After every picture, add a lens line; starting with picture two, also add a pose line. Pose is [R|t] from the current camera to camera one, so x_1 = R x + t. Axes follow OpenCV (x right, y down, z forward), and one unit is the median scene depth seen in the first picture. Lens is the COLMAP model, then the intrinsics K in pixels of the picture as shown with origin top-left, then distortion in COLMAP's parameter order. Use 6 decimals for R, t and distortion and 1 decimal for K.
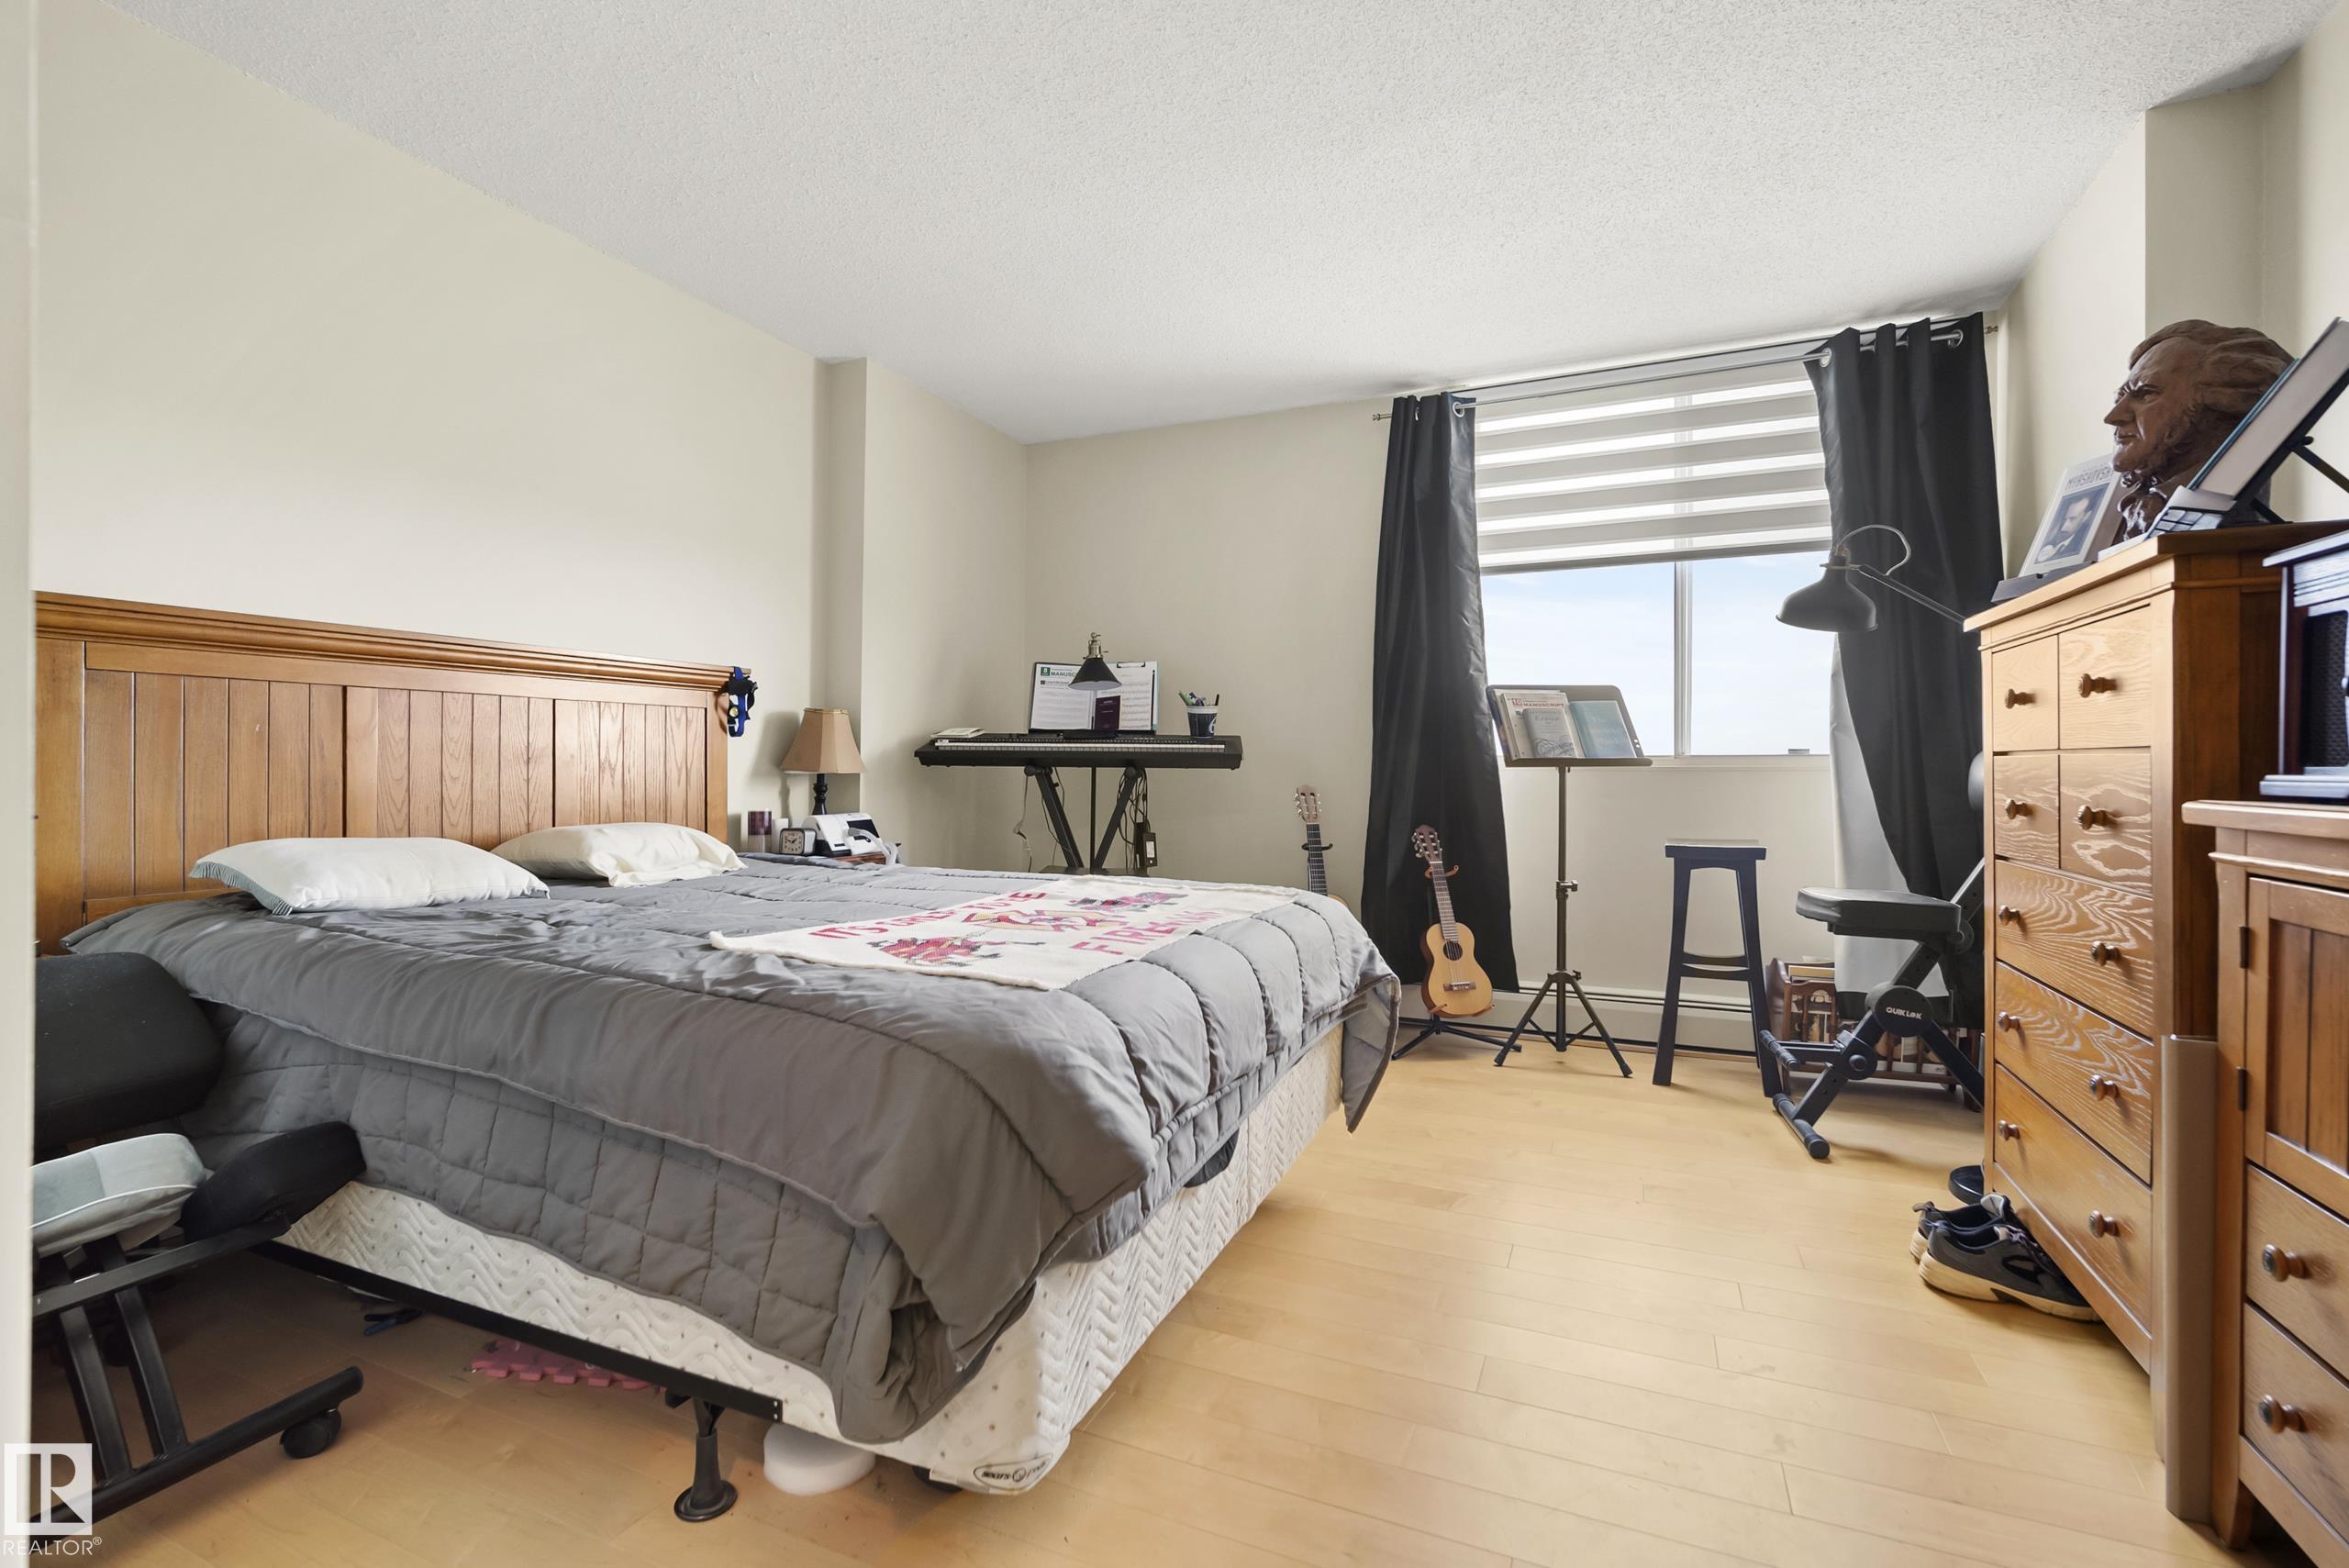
lens RADIAL K [[1037.9, 0, 1165.4], [0, 1037.9, 782.8], [0, 0, 1]] dist [-0.016558, 0.004788]
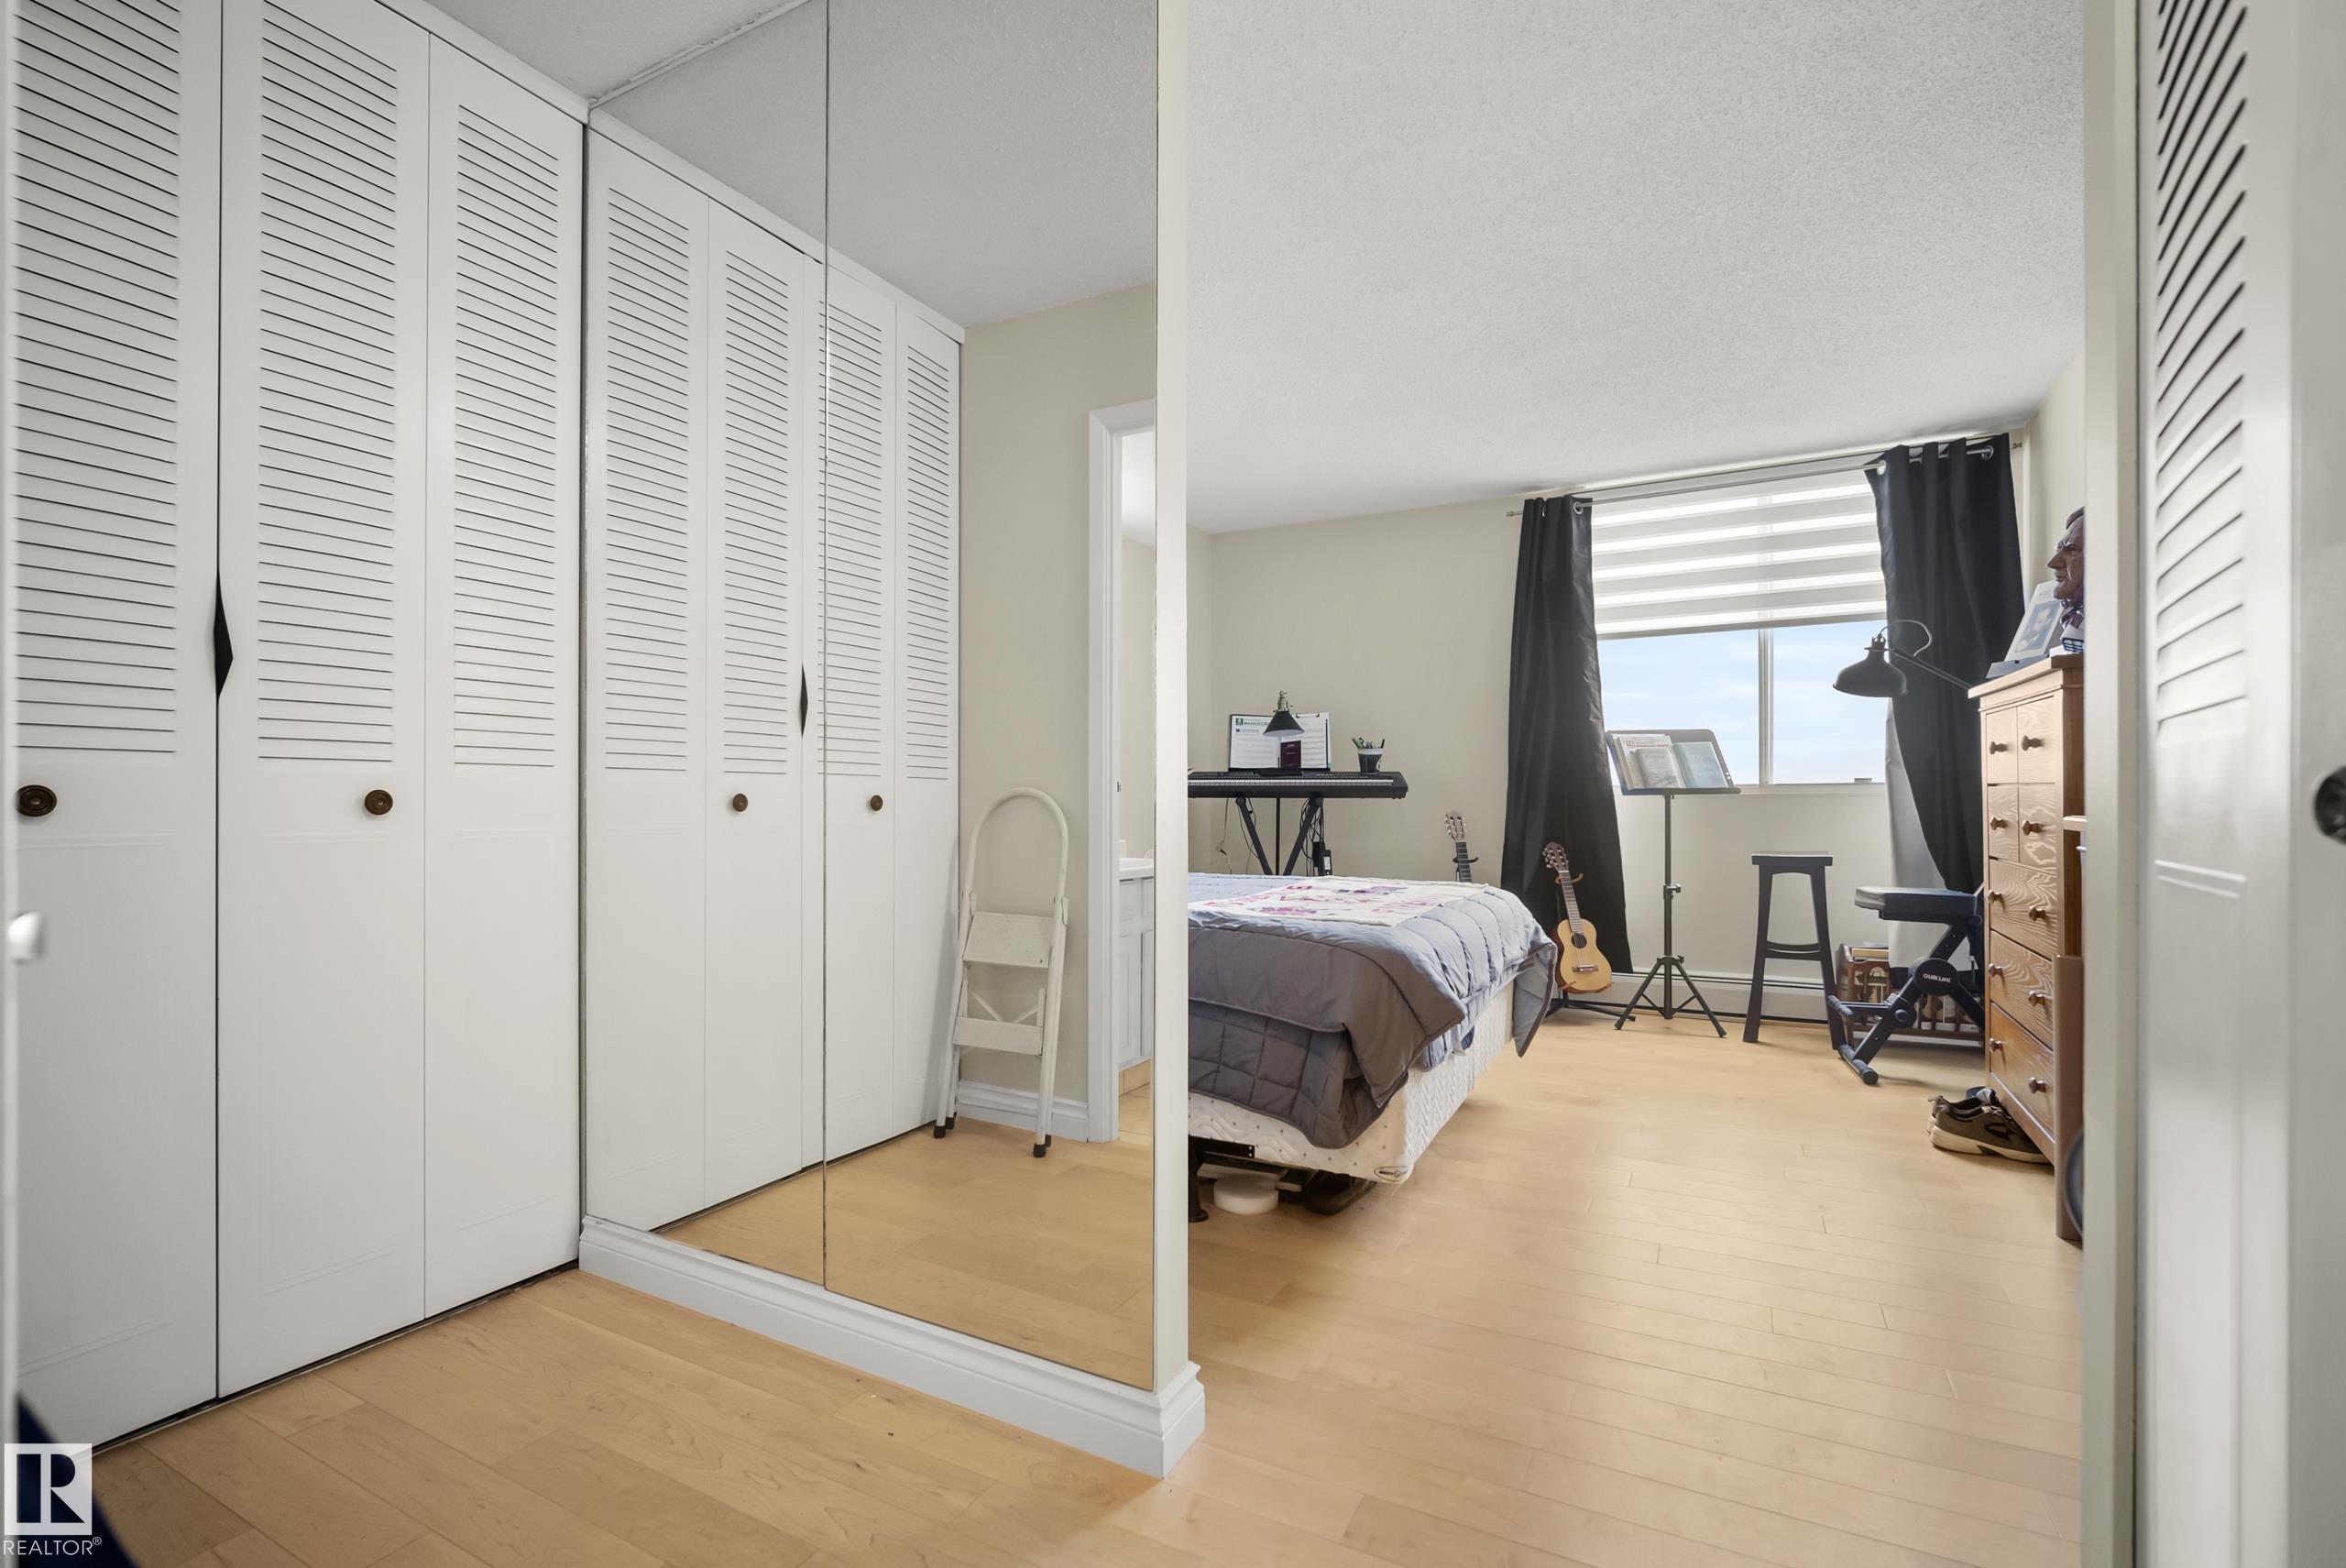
lens RADIAL K [[1025.3, 0, 1170.5], [0, 1025.3, 812.5], [0, 0, 1]] dist [-0.014057, 0.000721]
pose [[0.997378, -0.007921, -0.071932, -0.141677], [0.008093, 0.999965, 0.002109, -0.001496], [0.071913, -0.002685, 0.997407, -0.308754]]
